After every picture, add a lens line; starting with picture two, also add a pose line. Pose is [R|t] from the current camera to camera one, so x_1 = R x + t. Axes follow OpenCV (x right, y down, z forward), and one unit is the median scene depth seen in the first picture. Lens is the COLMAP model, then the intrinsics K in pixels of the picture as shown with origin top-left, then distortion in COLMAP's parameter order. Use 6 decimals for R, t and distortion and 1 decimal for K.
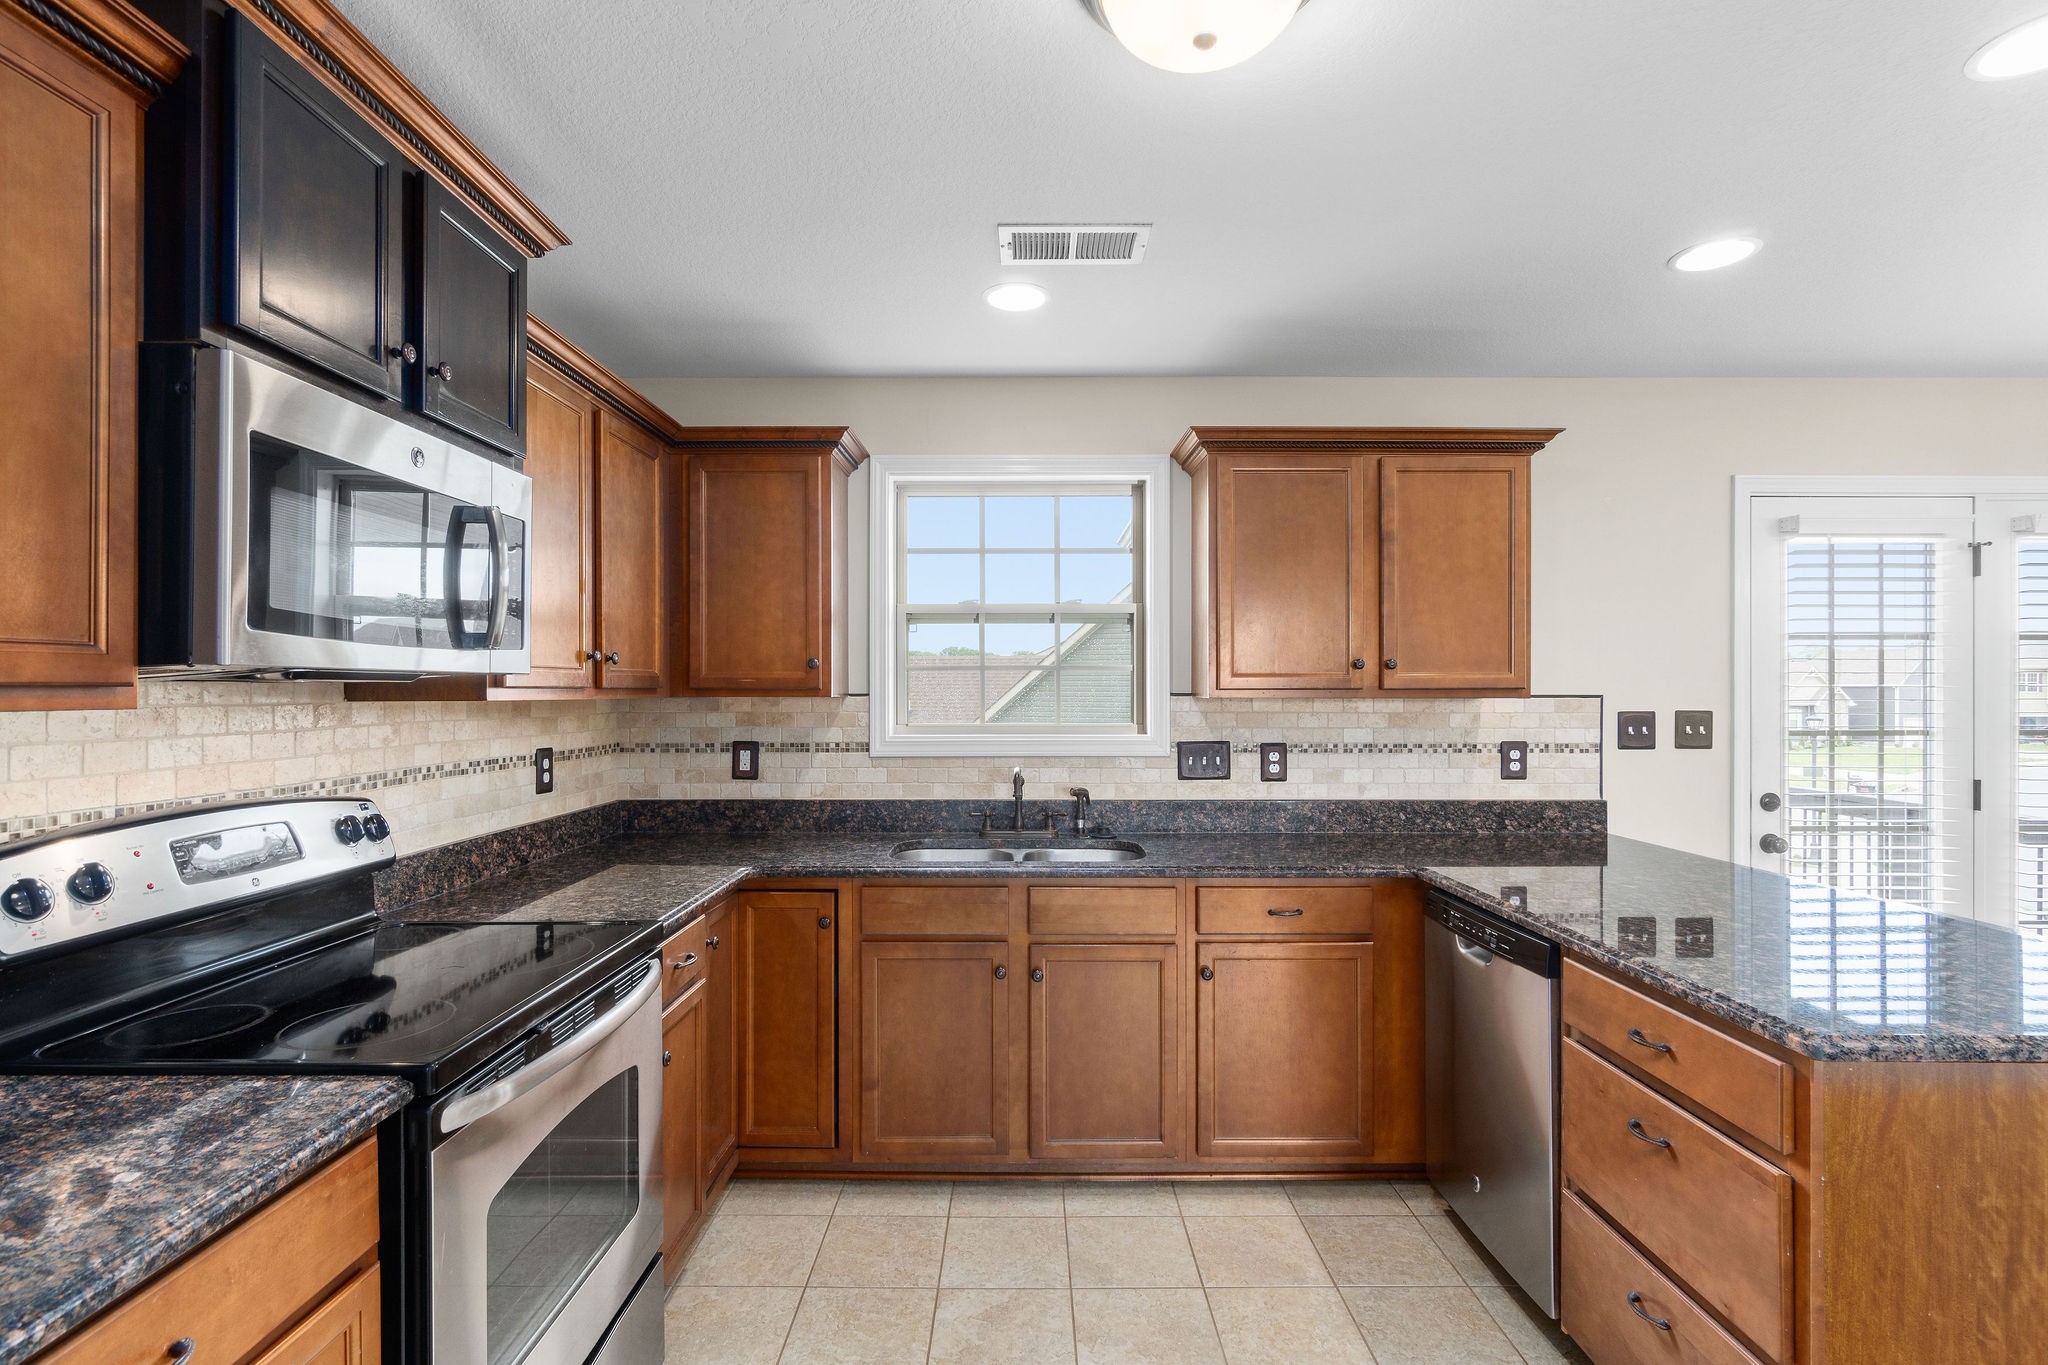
lens RADIAL K [[955.6, 0, 1023.6], [0, 955.6, 687.1], [0, 0, 1]] dist [-0.009150, 0.002927]
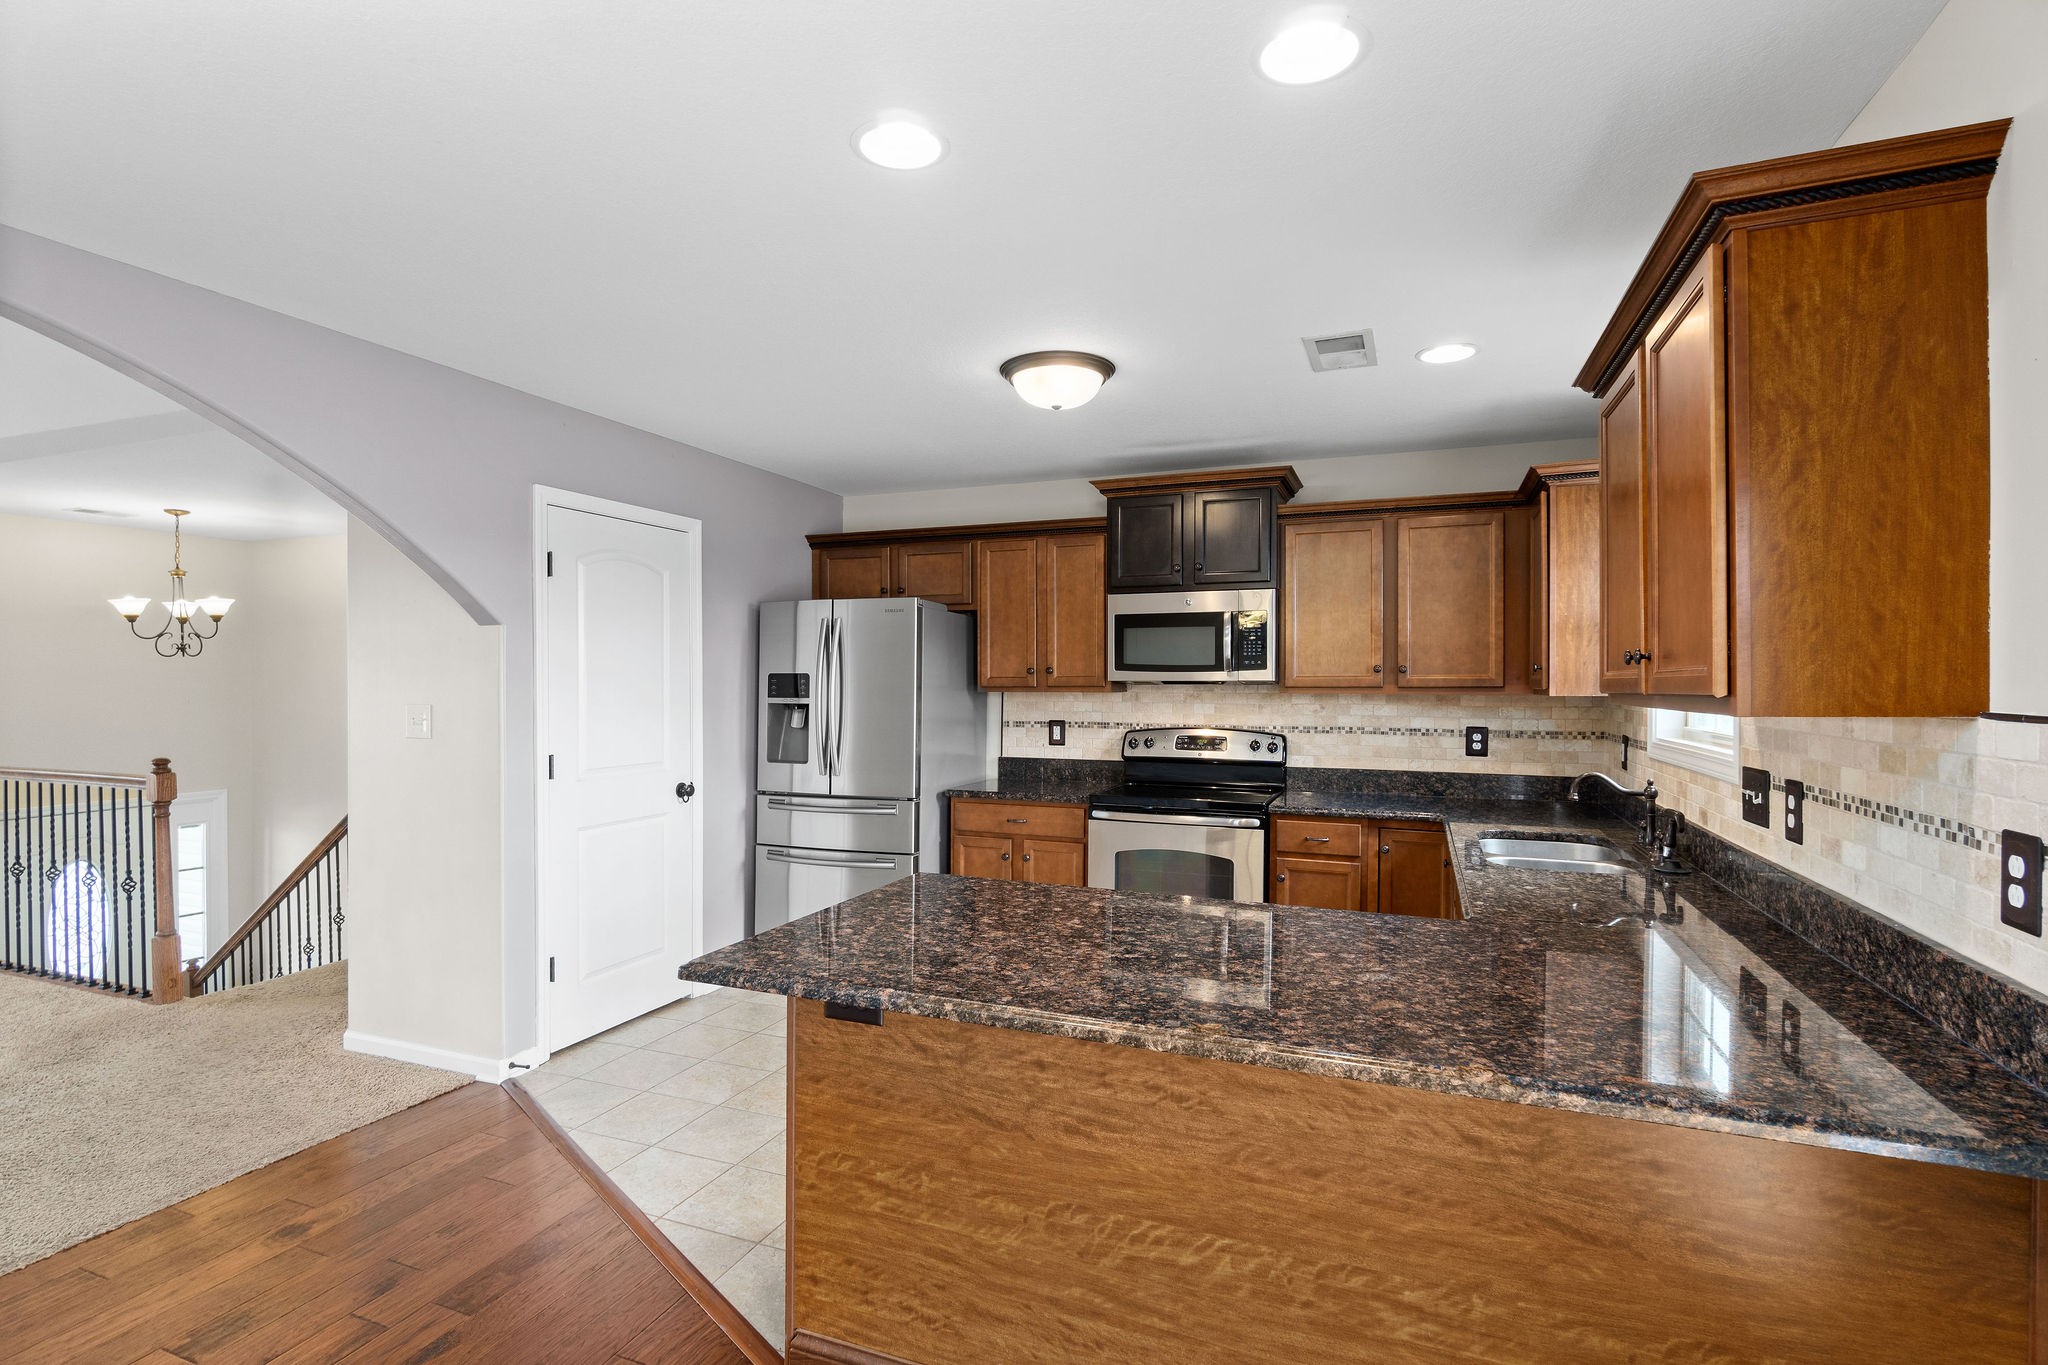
lens RADIAL K [[992.0, 0, 1024.6], [0, 992.0, 689.2], [0, 0, 1]] dist [0.001423, -0.001702]
pose [[-0.360939, 0.006791, -0.932565, 1.118622], [0.001245, 0.999976, 0.006799, -0.006495], [0.932588, 0.001293, -0.360939, 0.817994]]
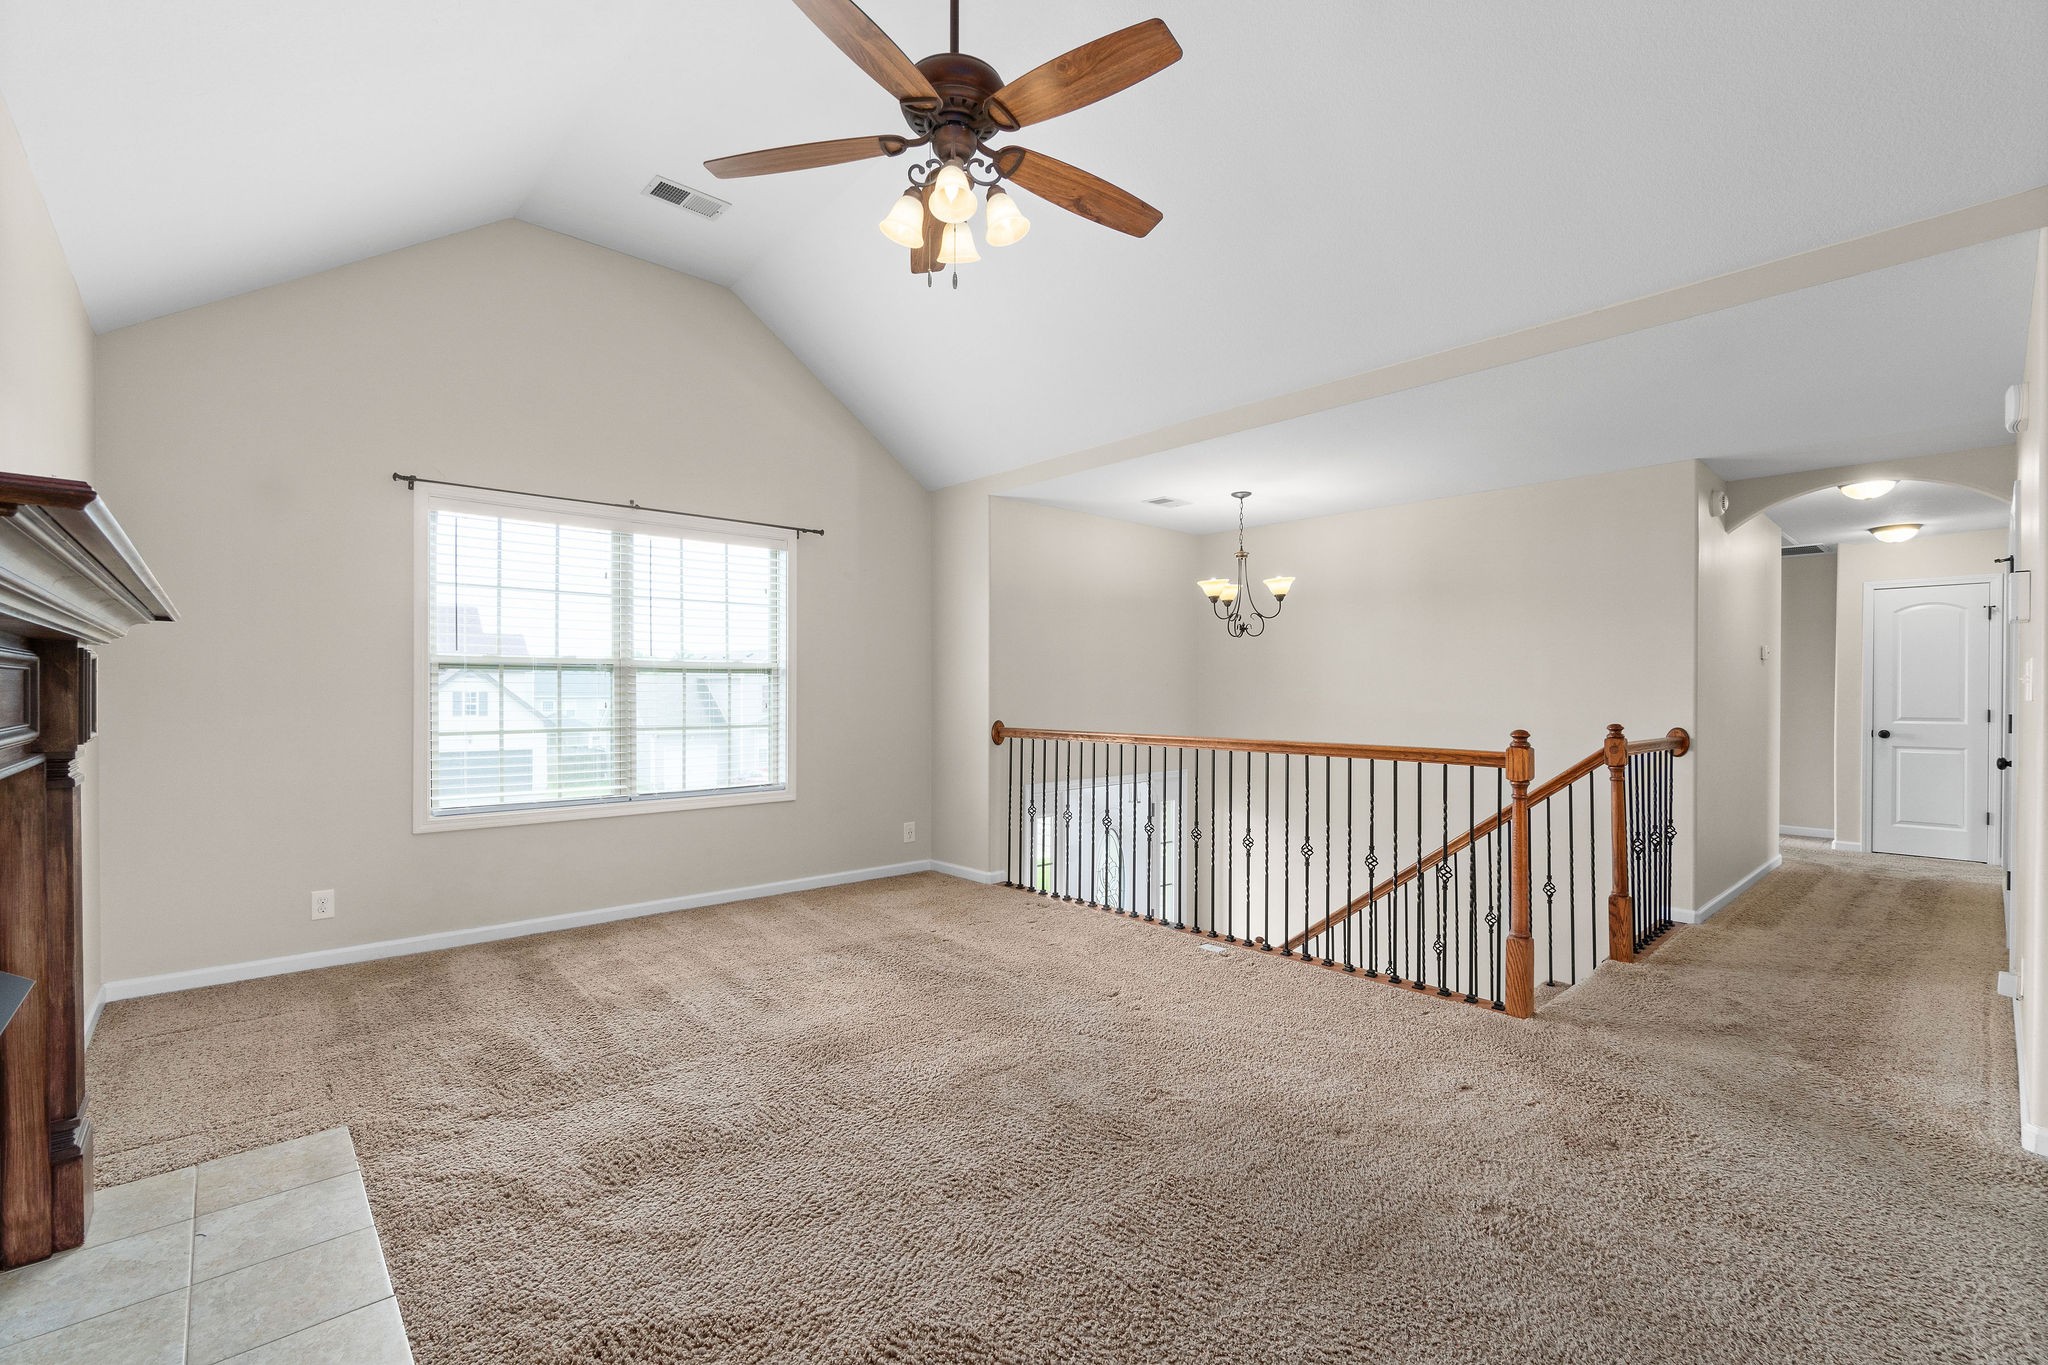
lens RADIAL K [[880.2, 0, 1014.2], [0, 880.2, 698.0], [0, 0, 1]] dist [-0.000803, -0.000165]
pose [[-0.731588, -0.001887, -0.681745, 1.441415], [-0.005776, 0.999977, 0.003431, 0.060396], [0.681723, 0.006448, -0.731582, -0.495196]]
